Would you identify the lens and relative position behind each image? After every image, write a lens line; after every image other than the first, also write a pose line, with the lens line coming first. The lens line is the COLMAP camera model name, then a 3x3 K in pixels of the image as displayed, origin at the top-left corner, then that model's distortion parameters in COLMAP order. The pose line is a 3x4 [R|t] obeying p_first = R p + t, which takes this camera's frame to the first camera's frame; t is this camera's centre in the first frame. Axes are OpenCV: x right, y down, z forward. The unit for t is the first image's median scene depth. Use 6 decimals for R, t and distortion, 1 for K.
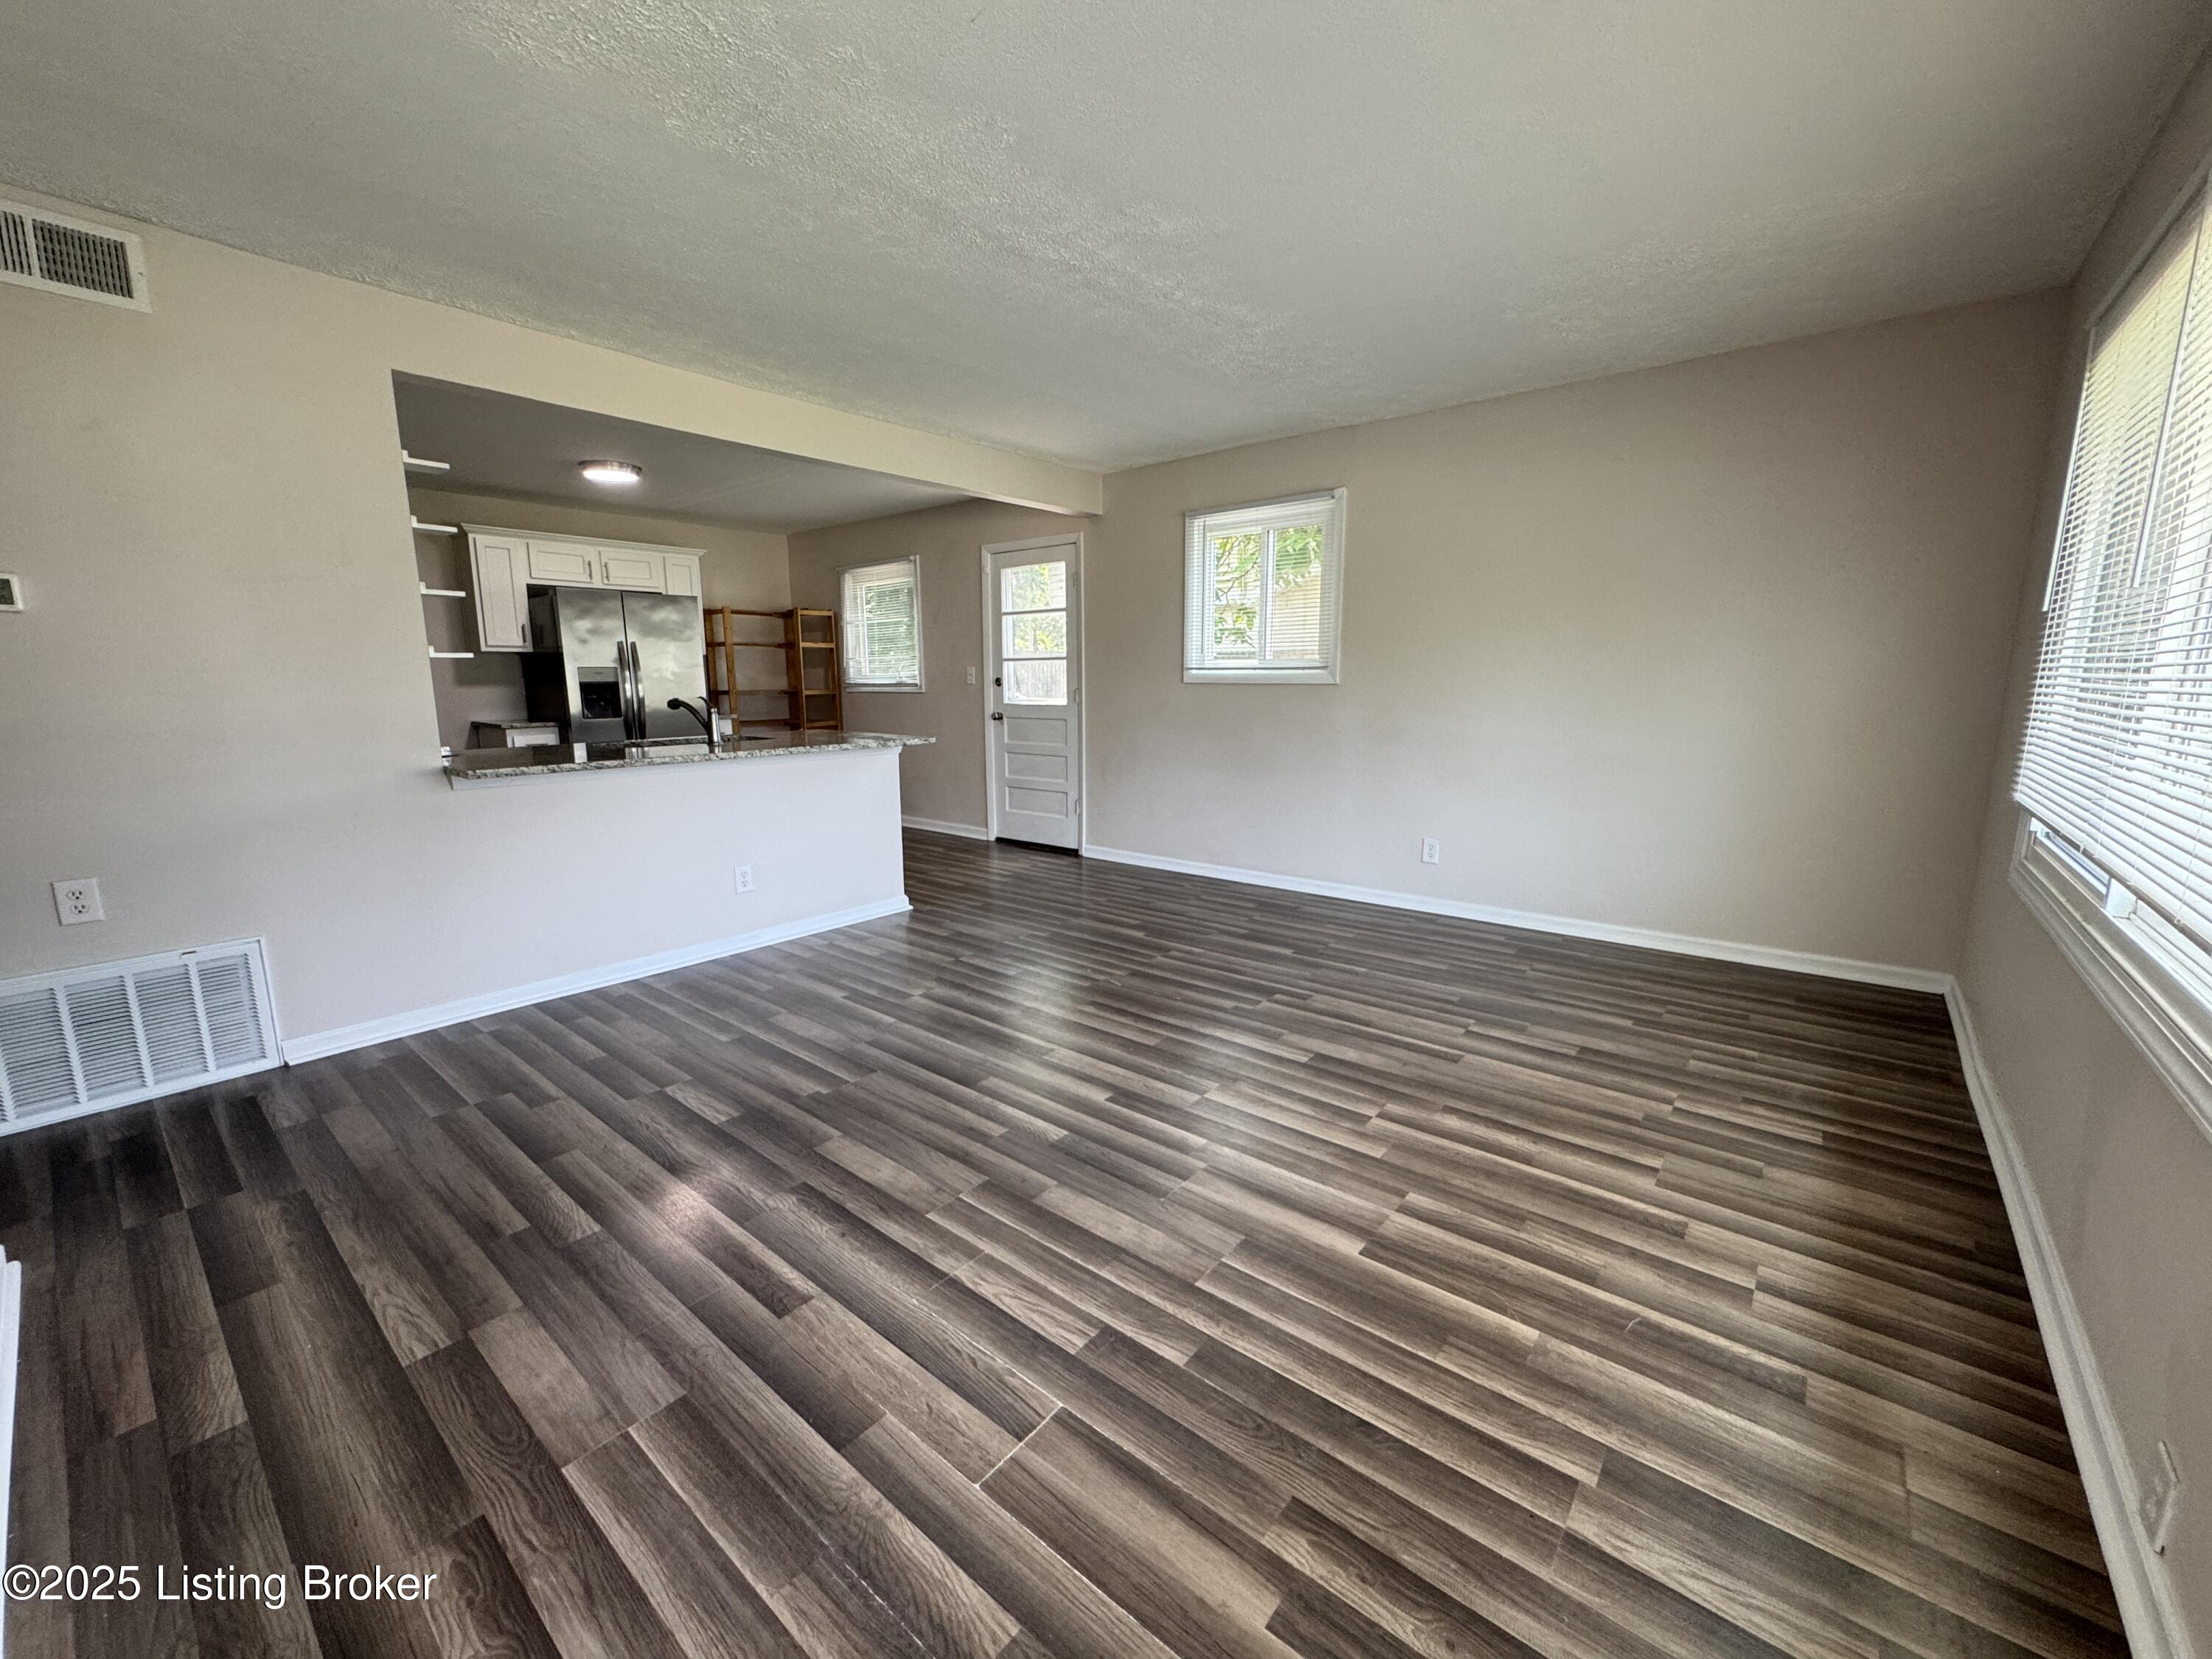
lens RADIAL K [[883.0, 0, 1100.8], [0, 883.0, 833.2], [0, 0, 1]] dist [-0.007234, 0.000673]
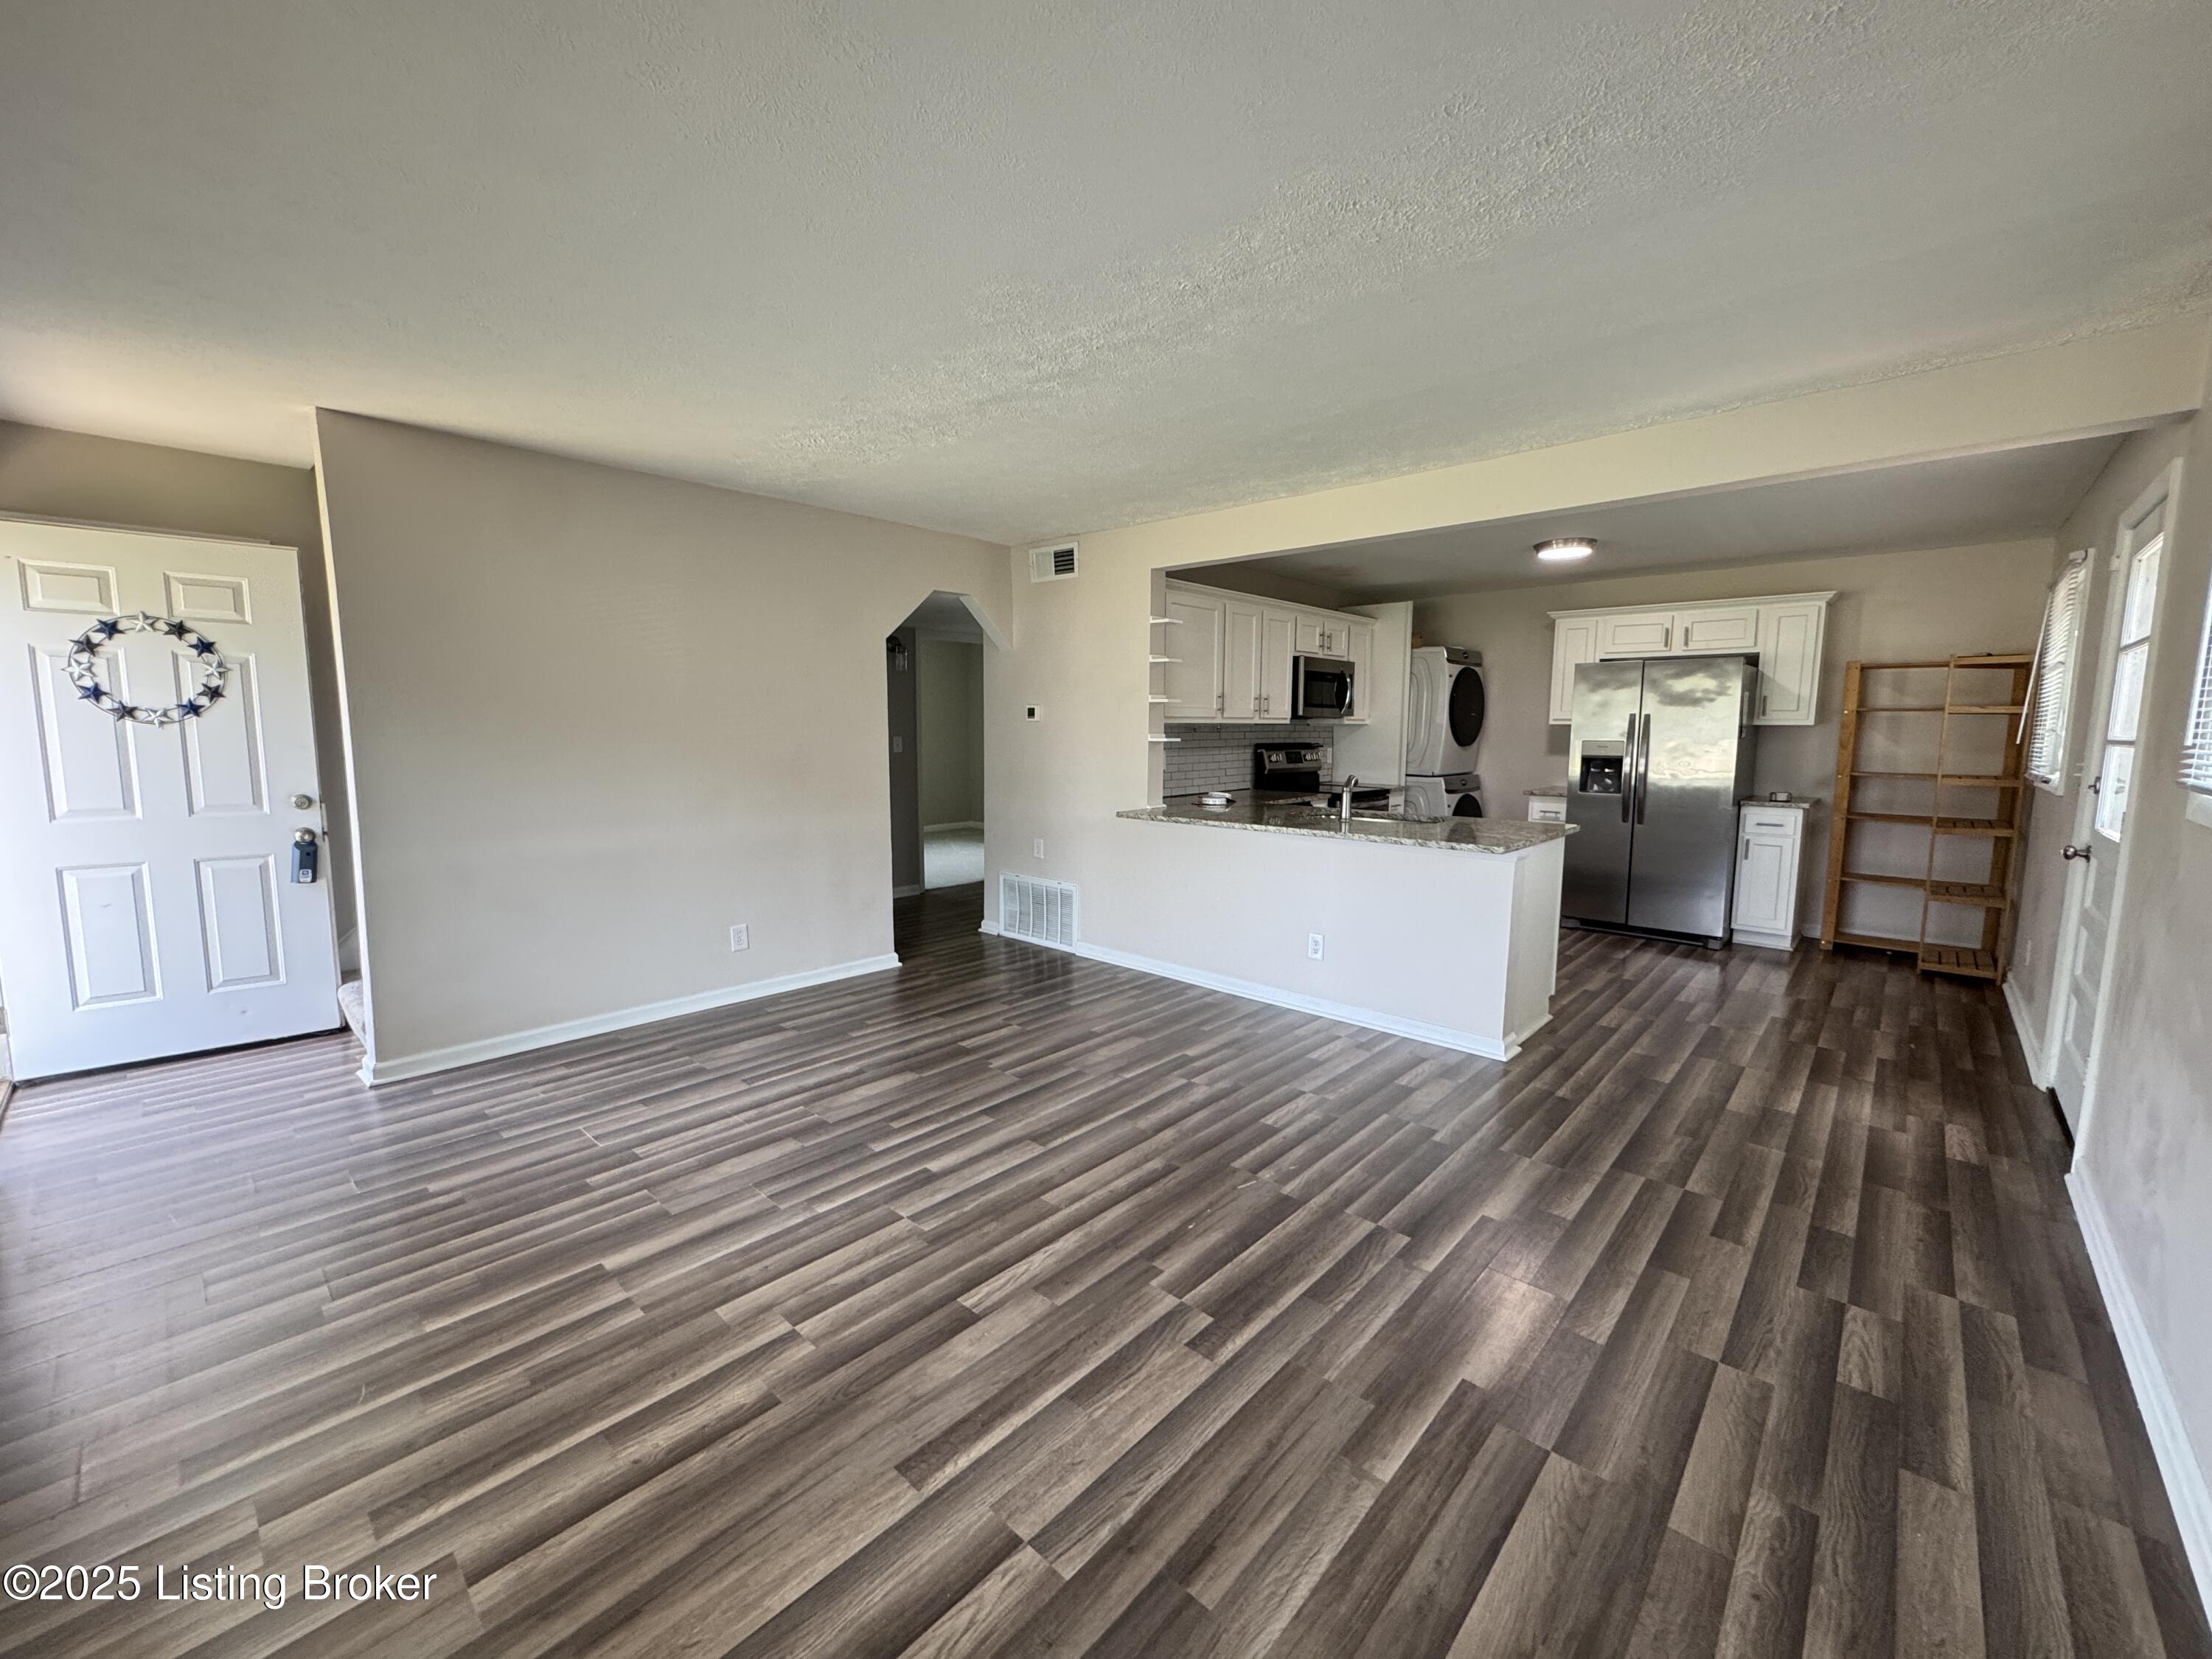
lens RADIAL K [[883.0, 0, 1100.0], [0, 883.0, 824.4], [0, 0, 1]] dist [-0.007234, 0.000673]
pose [[-0.051116, 0.113103, -0.992268, 0.929475], [-0.181076, 0.976049, 0.120583, -0.248107], [0.982140, 0.185839, -0.029412, 1.077189]]
